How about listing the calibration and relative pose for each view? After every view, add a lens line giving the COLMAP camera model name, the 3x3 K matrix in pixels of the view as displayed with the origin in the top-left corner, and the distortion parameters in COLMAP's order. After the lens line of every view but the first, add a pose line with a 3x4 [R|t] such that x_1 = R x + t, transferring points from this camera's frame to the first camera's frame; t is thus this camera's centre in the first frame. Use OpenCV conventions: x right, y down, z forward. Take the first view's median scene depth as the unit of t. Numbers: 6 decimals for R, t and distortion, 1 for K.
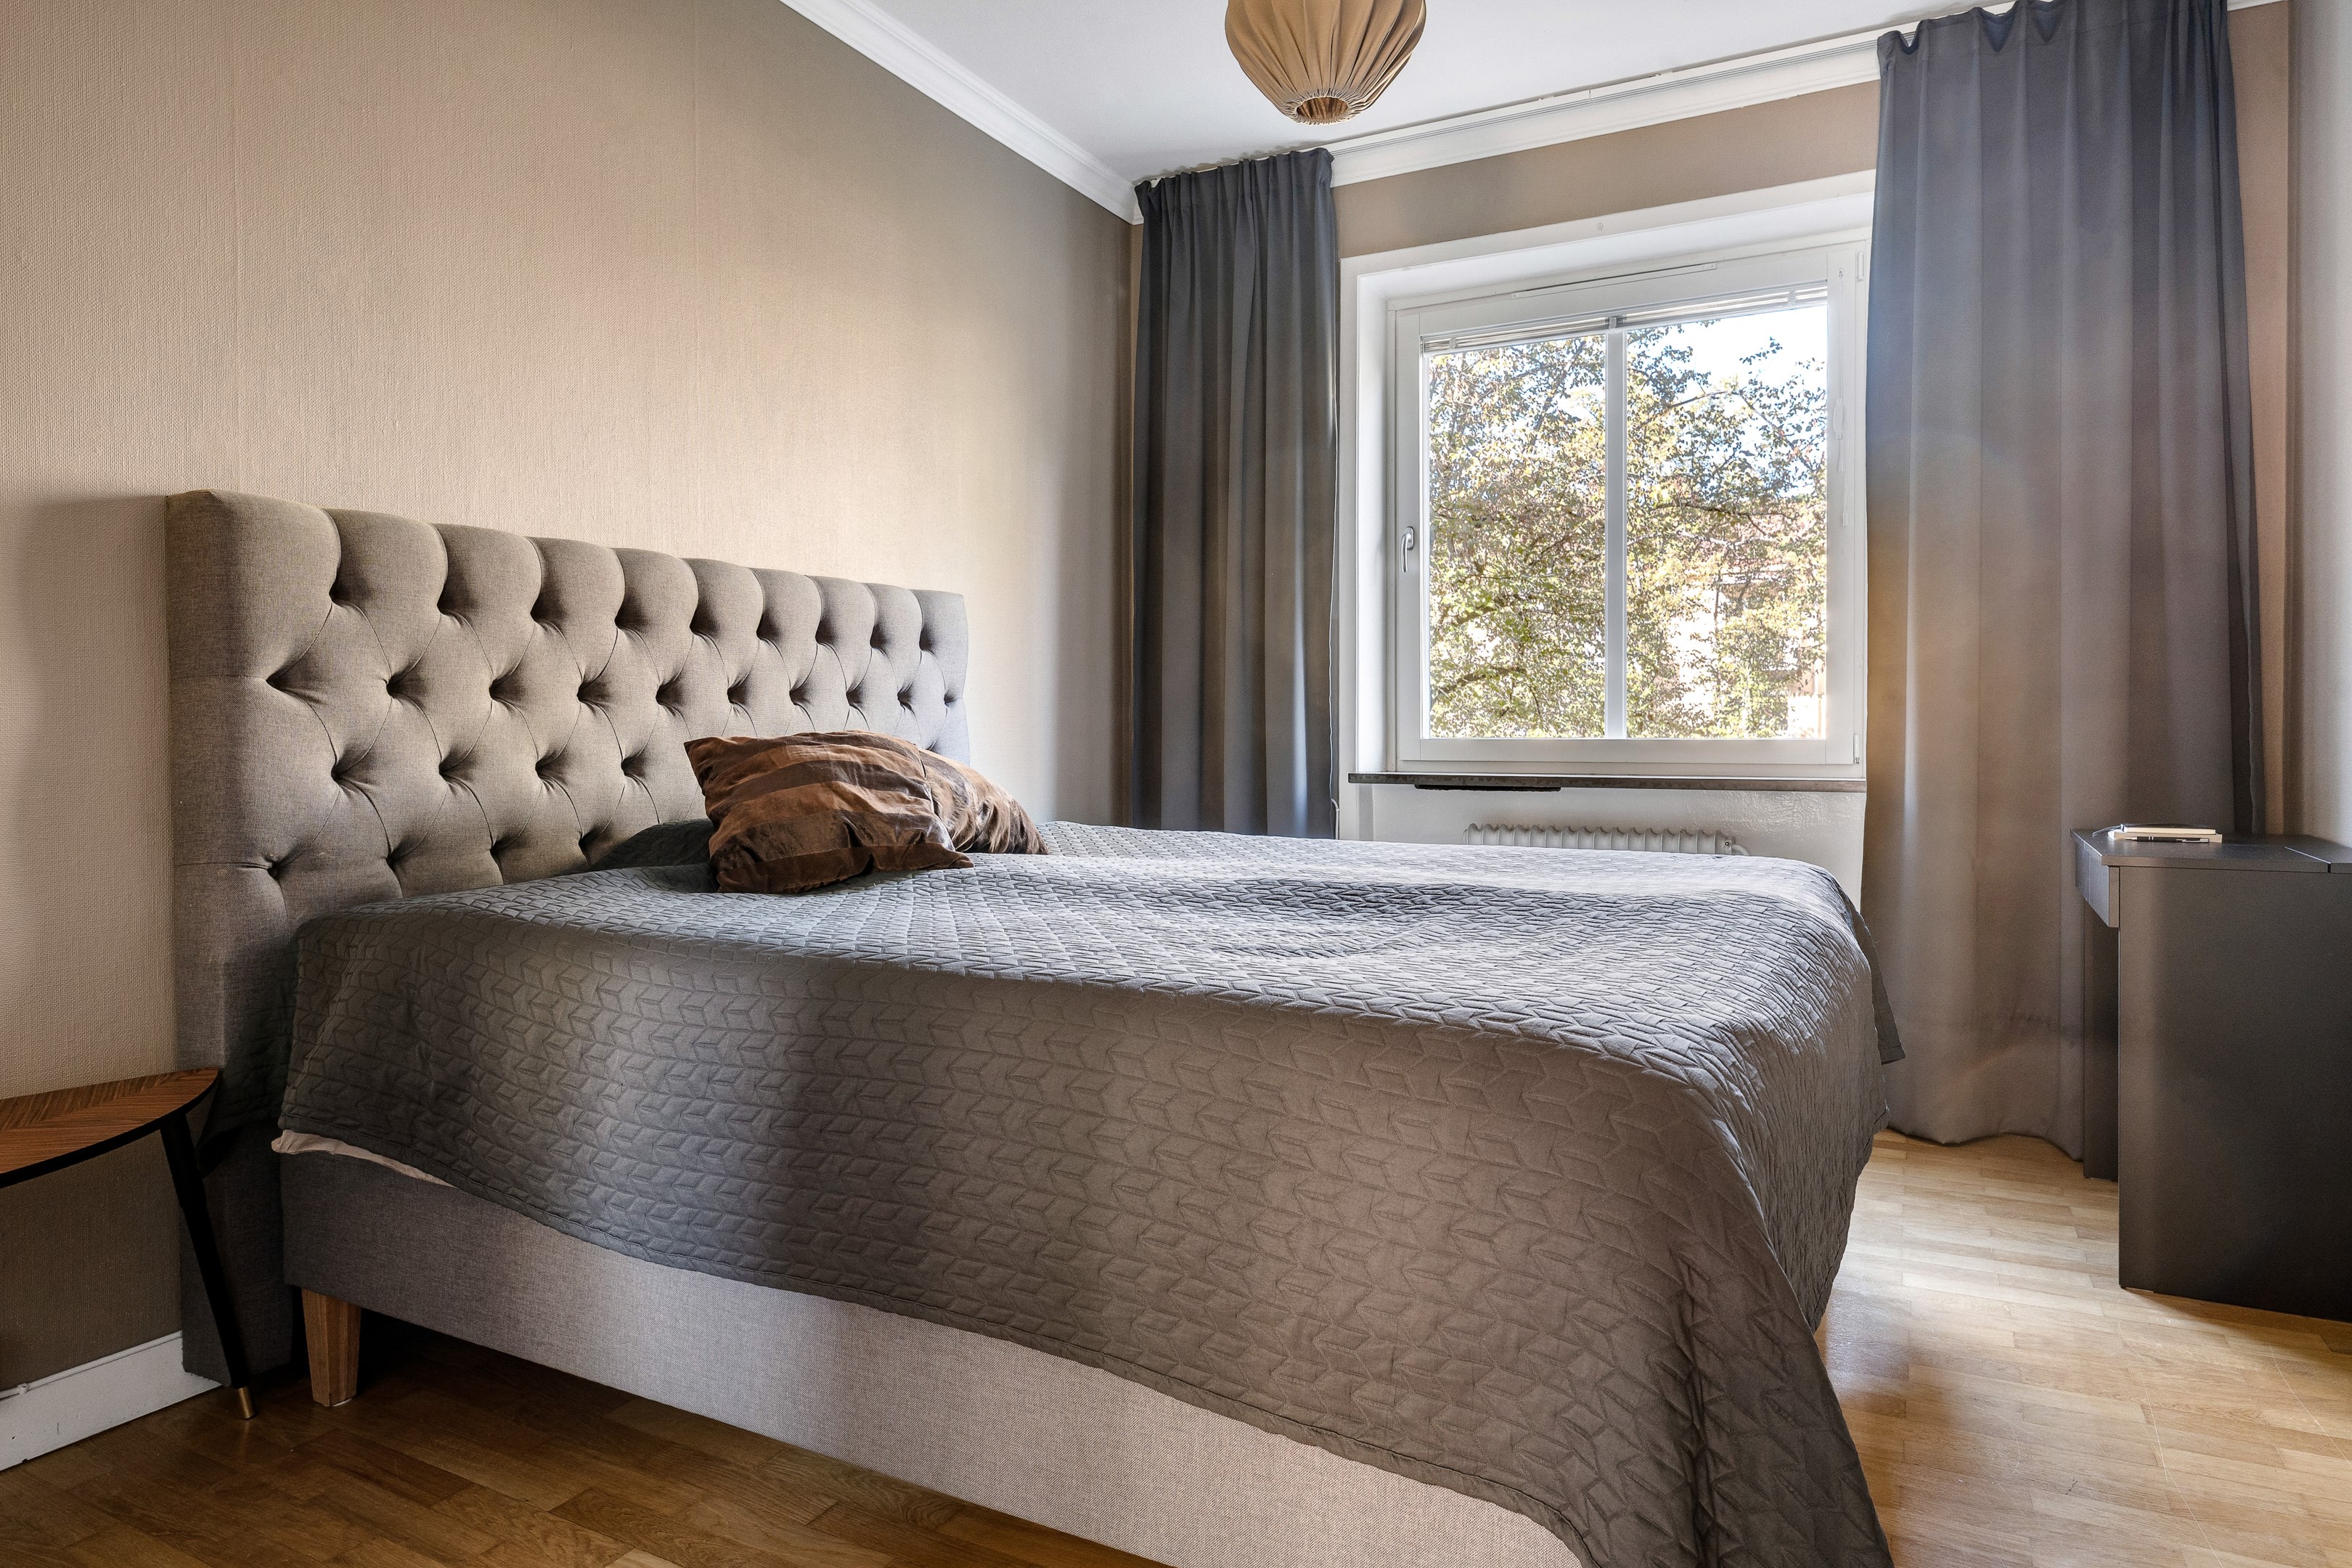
lens RADIAL K [[1547.1, 0, 1177.8], [0, 1547.1, 723.1], [0, 0, 1]] dist [-0.001119, -0.001274]
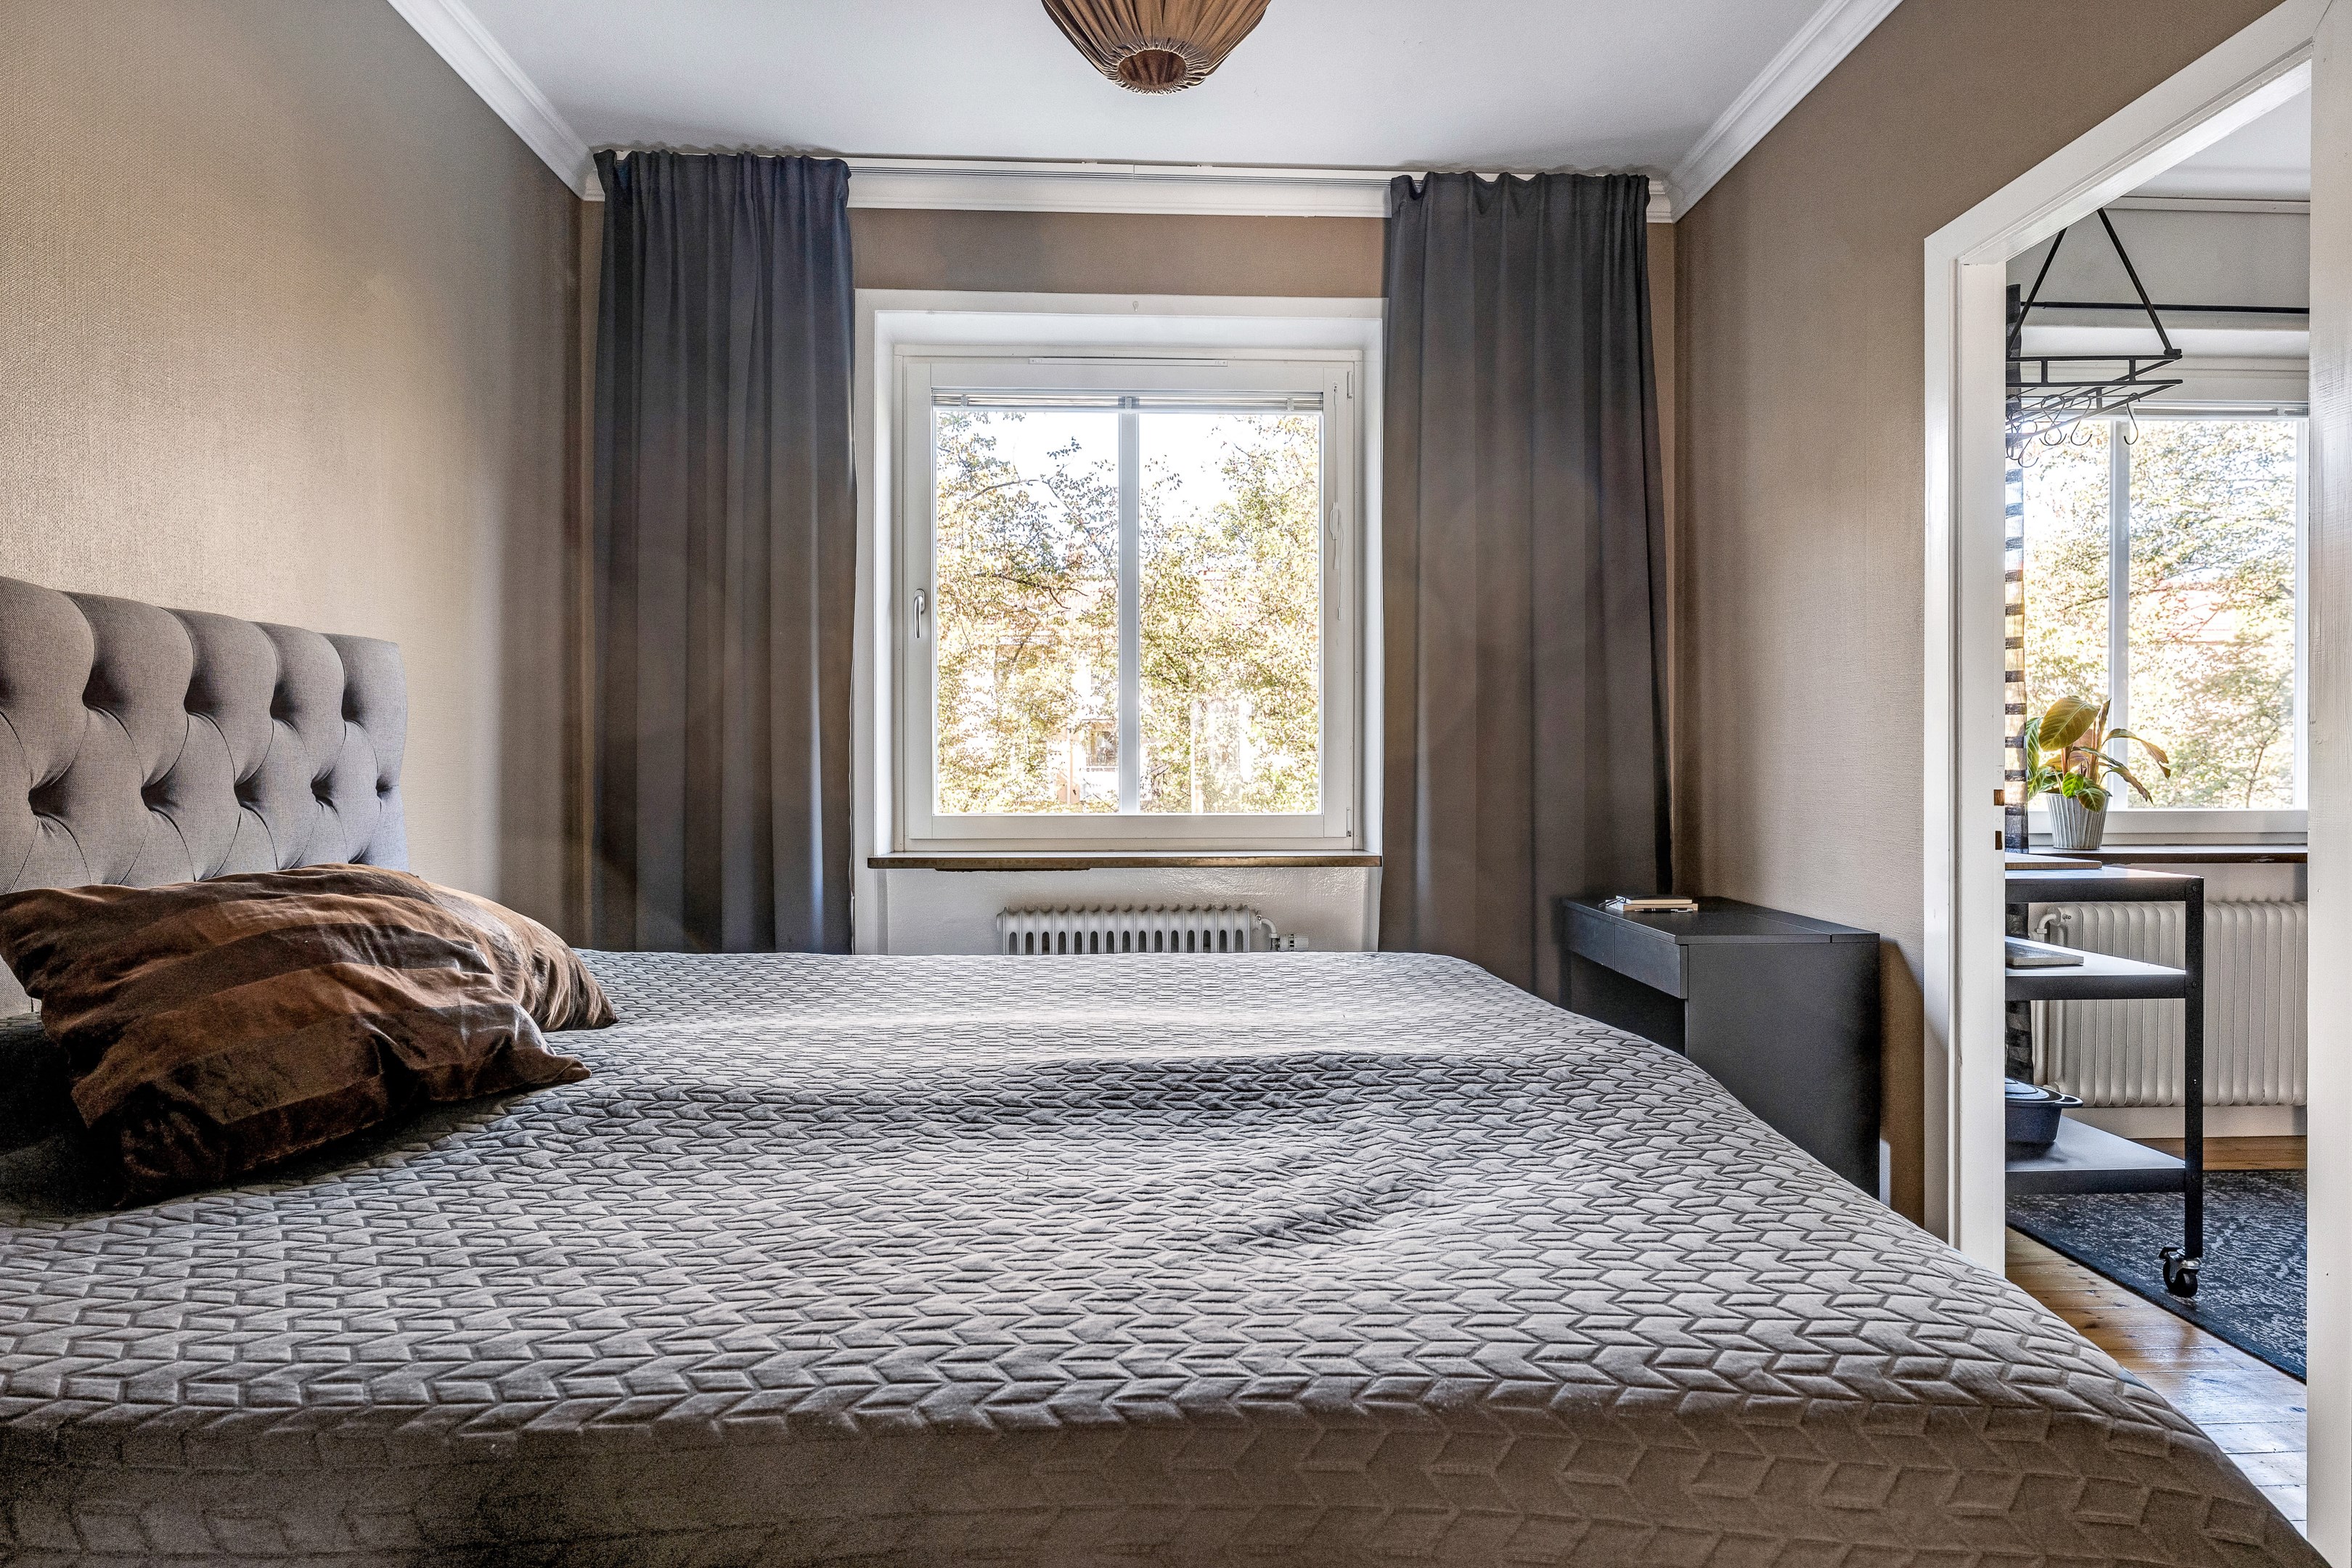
lens RADIAL K [[1301.4, 0, 1177.3], [0, 1301.4, 748.6], [0, 0, 1]] dist [-0.000036, 0.001237]
pose [[0.843677, 0.004666, 0.536830, -0.163370], [-0.005774, 0.999983, 0.000382, -0.036643], [-0.536820, -0.003422, 0.843690, 0.291338]]
